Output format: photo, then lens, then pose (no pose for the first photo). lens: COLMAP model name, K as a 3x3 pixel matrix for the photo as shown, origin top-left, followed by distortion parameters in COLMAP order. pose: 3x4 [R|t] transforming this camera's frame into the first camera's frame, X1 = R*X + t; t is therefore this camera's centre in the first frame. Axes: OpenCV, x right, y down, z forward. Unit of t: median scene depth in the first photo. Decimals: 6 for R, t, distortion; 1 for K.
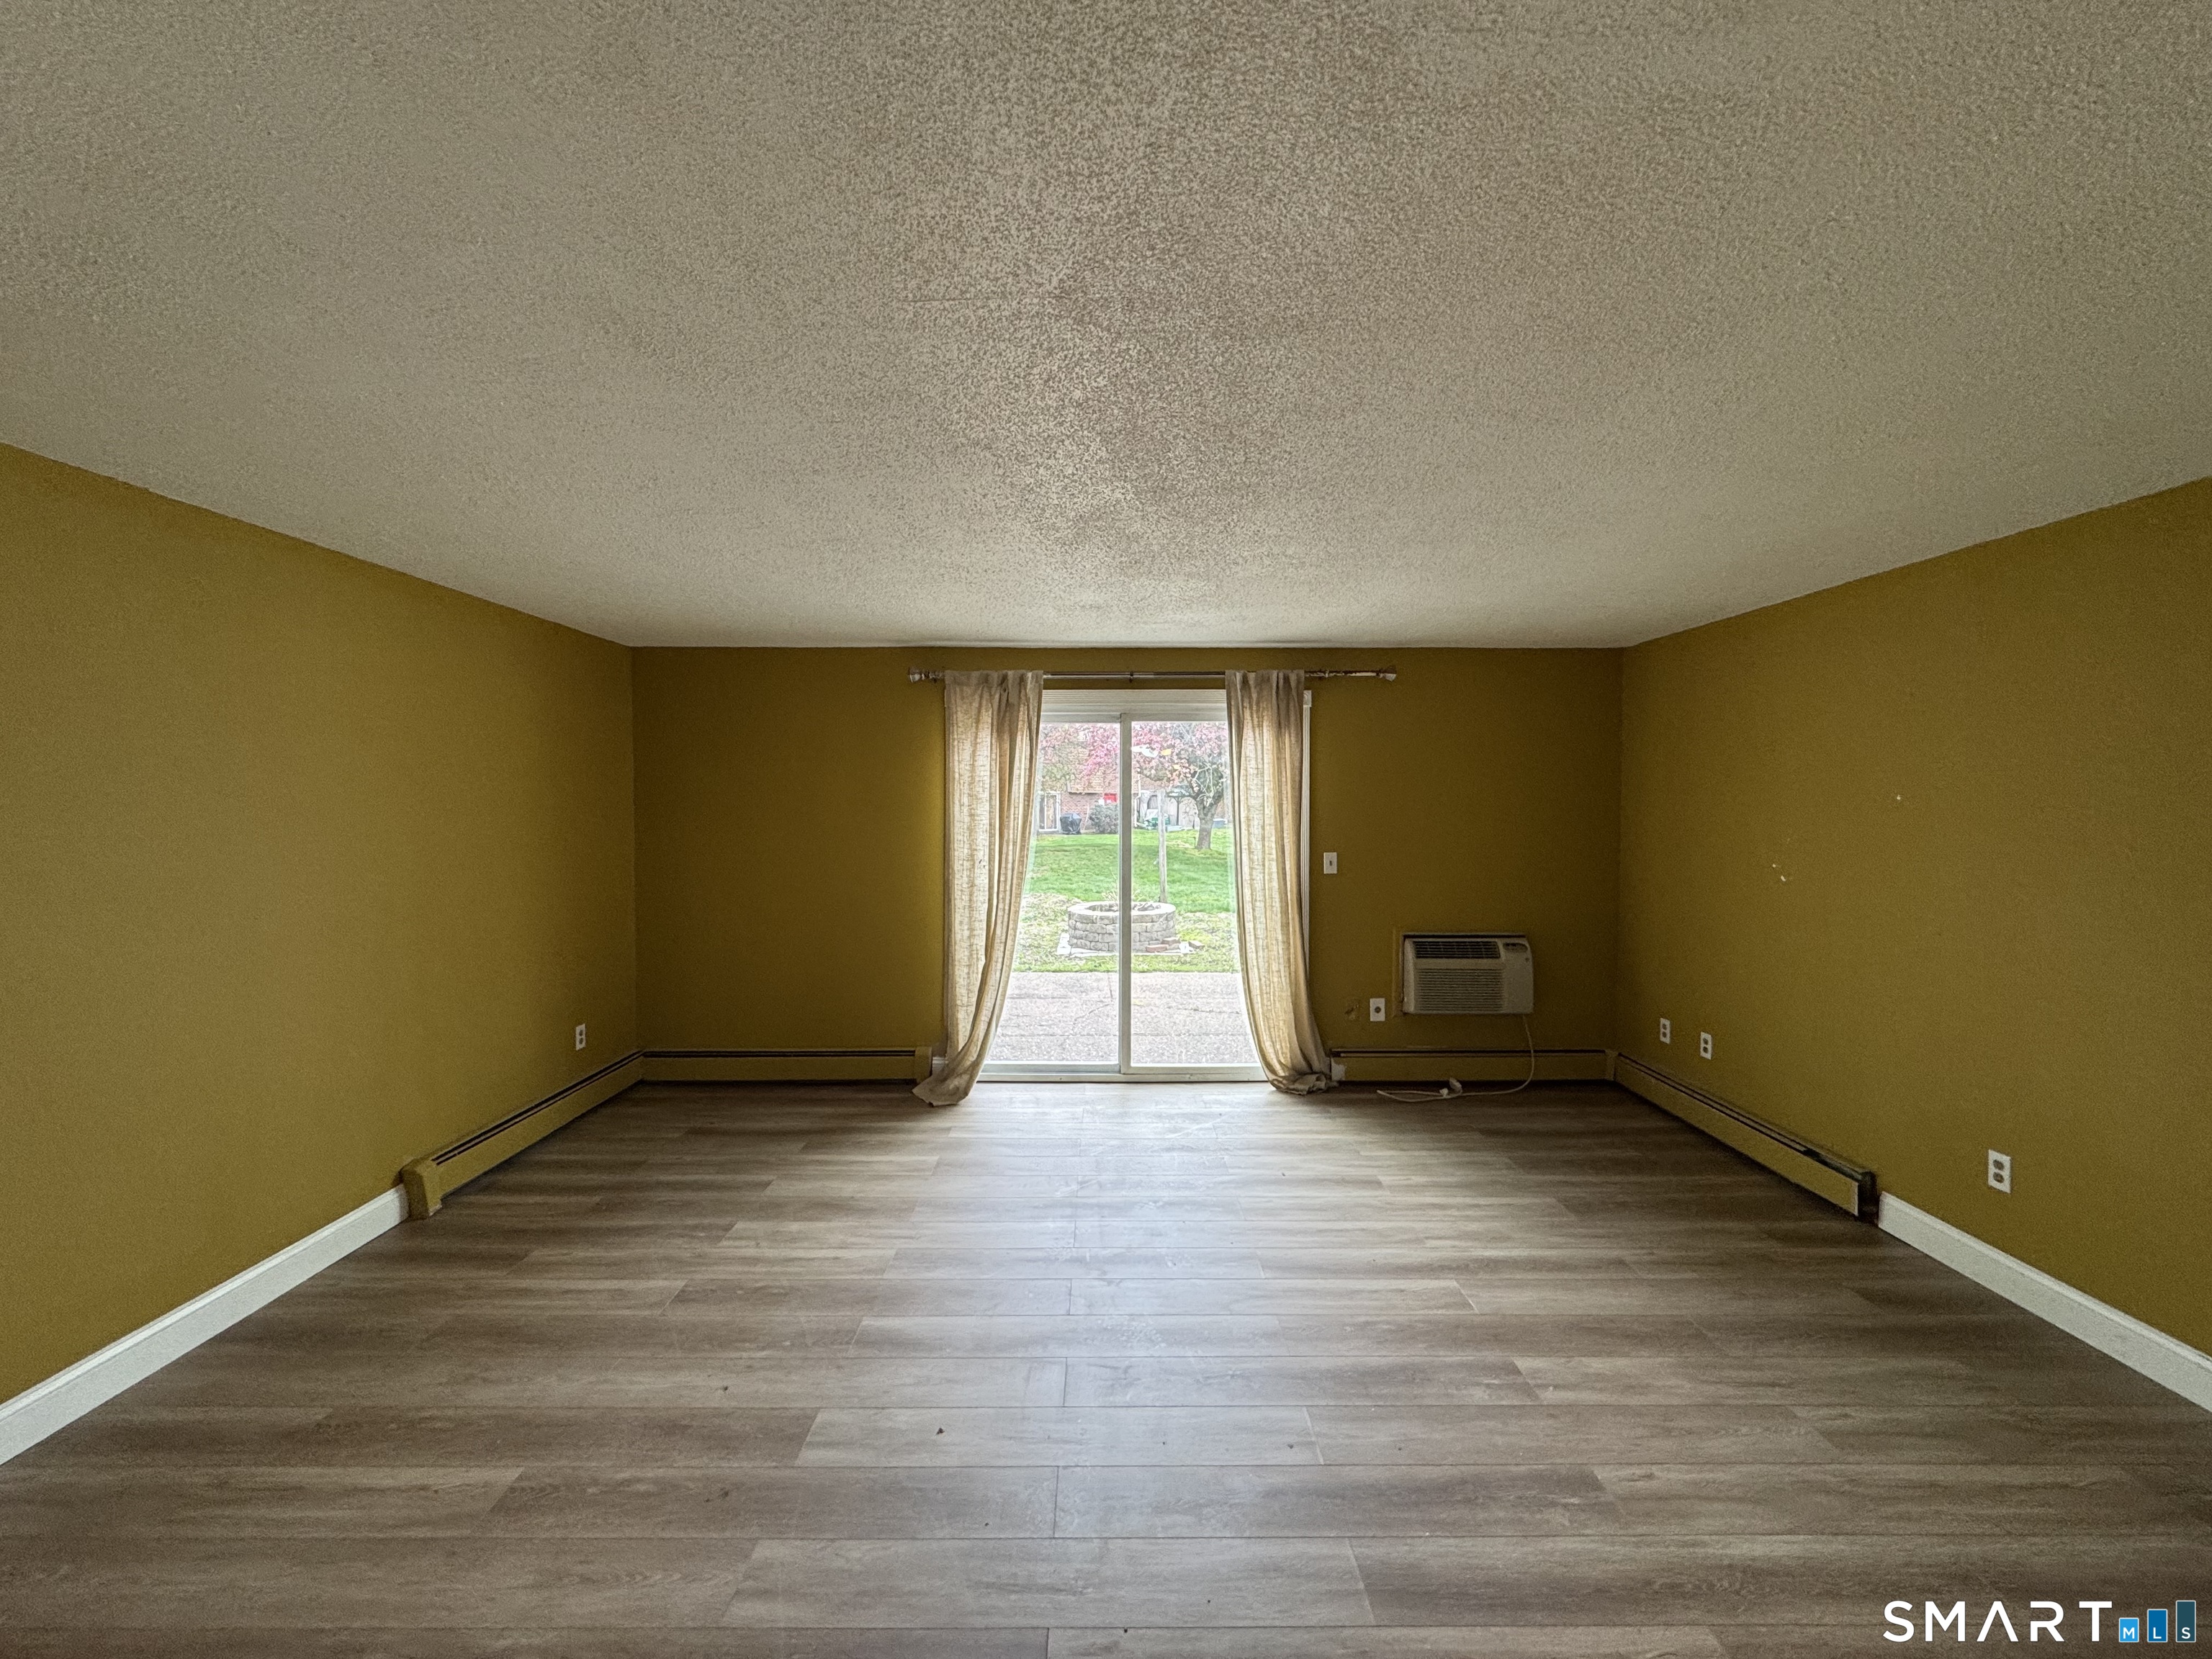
lens RADIAL K [[882.4, 0, 1109.4], [0, 882.4, 824.9], [0, 0, 1]] dist [-0.002719, 0.000281]
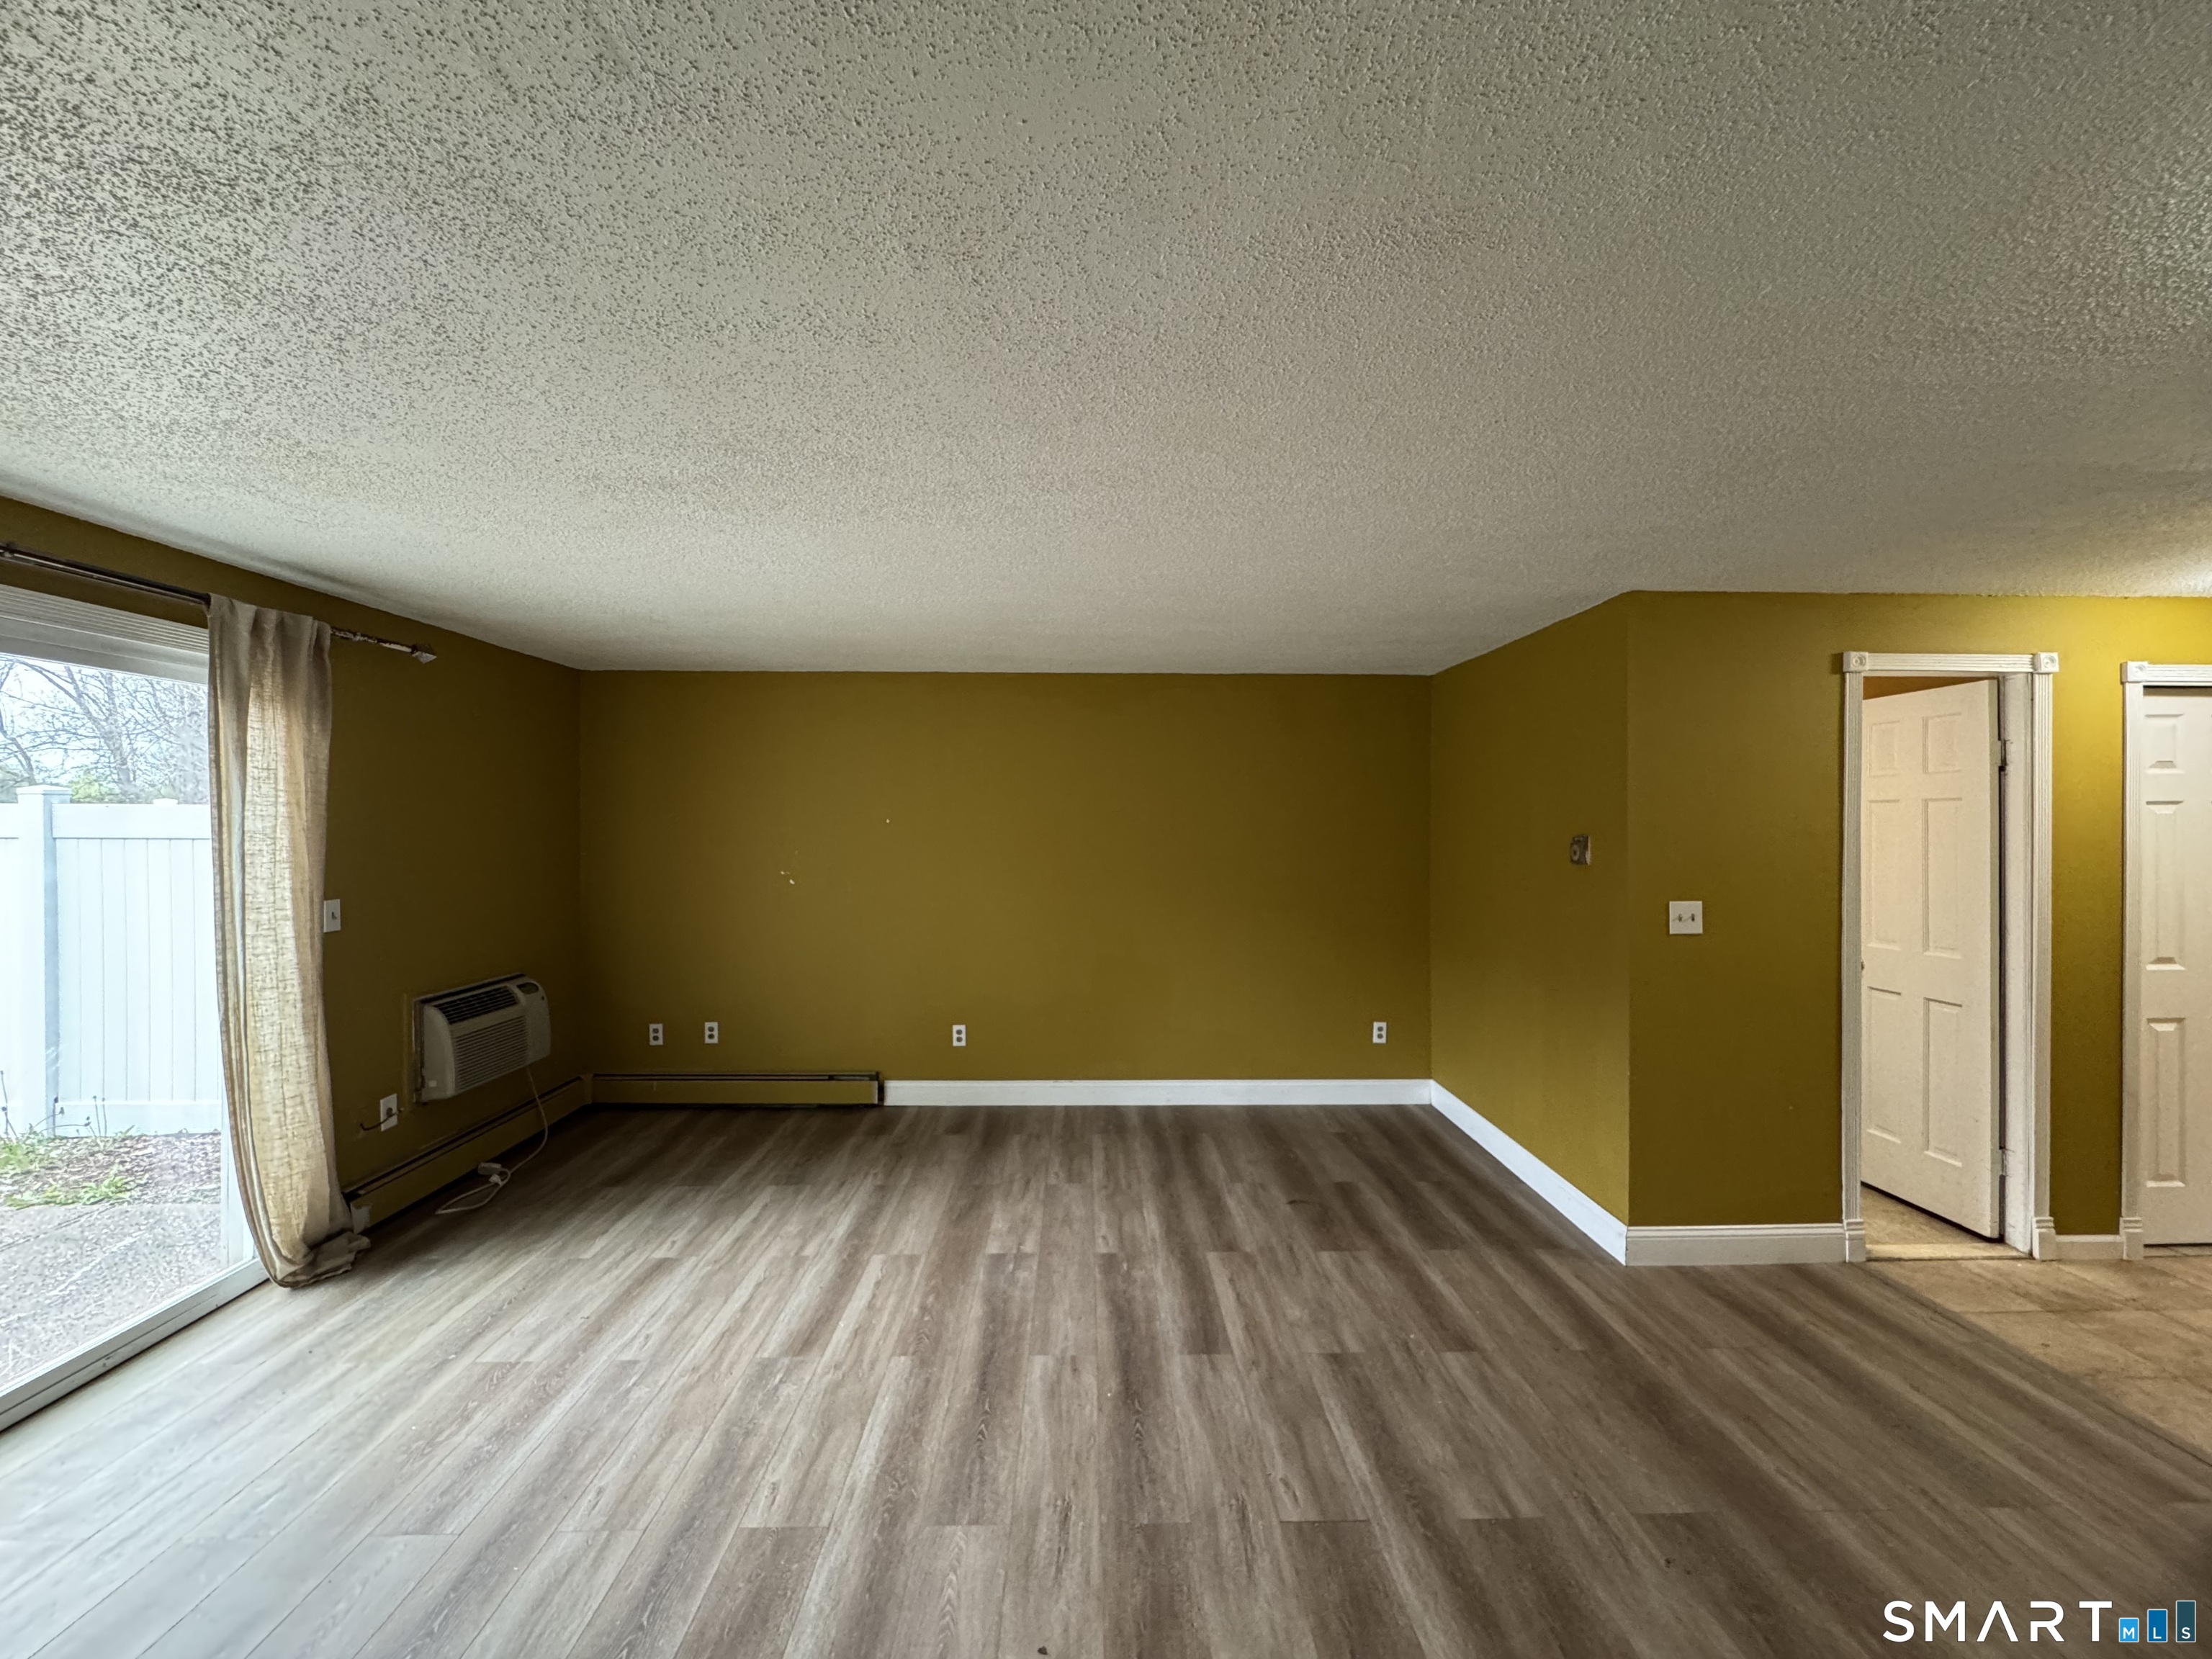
lens RADIAL K [[882.4, 0, 1109.7], [0, 882.4, 808.9], [0, 0, 1]] dist [-0.002719, 0.000281]
pose [[-0.018622, 0.014199, 0.999726, -0.600312], [0.025744, 0.999574, -0.013717, -0.019539], [-0.999495, 0.025482, -0.018980, 0.578228]]
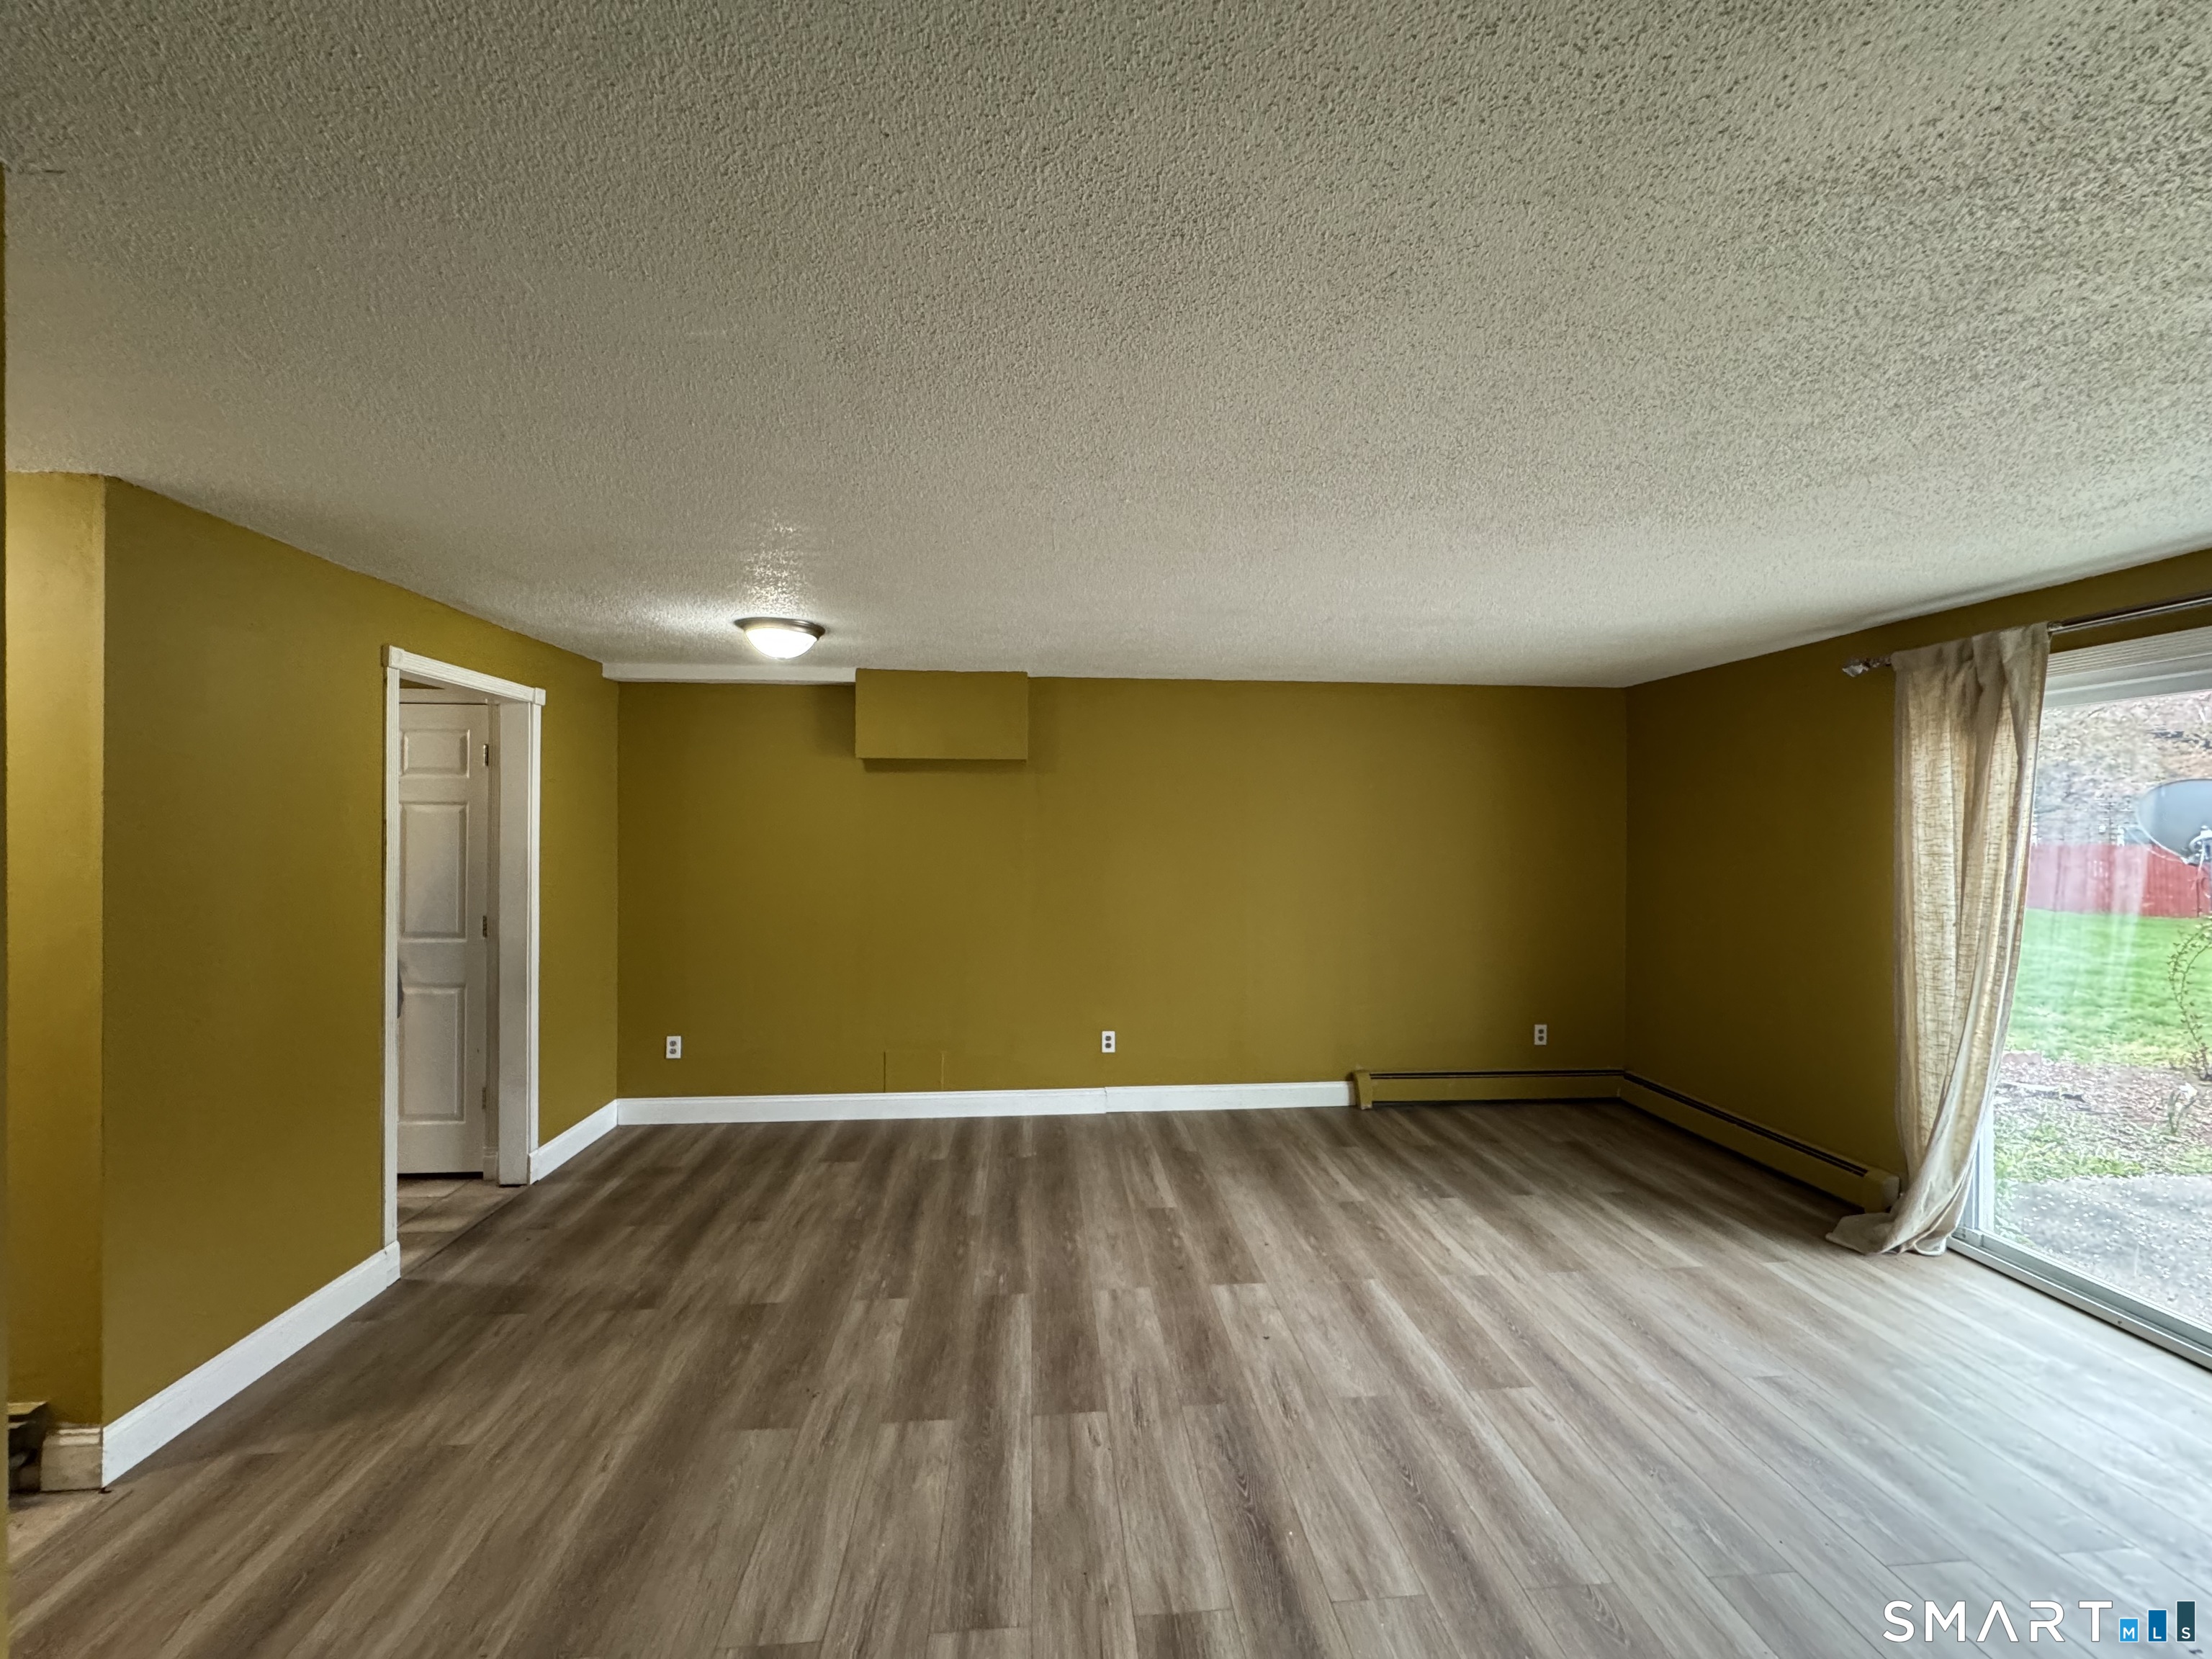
lens RADIAL K [[882.4, 0, 1108.3], [0, 882.4, 833.7], [0, 0, 1]] dist [-0.002719, 0.000281]
pose [[0.076057, 0.002883, -0.997099, 0.637568], [-0.029886, 0.999553, 0.000610, -0.012143], [0.996655, 0.029752, 0.076109, 0.406561]]
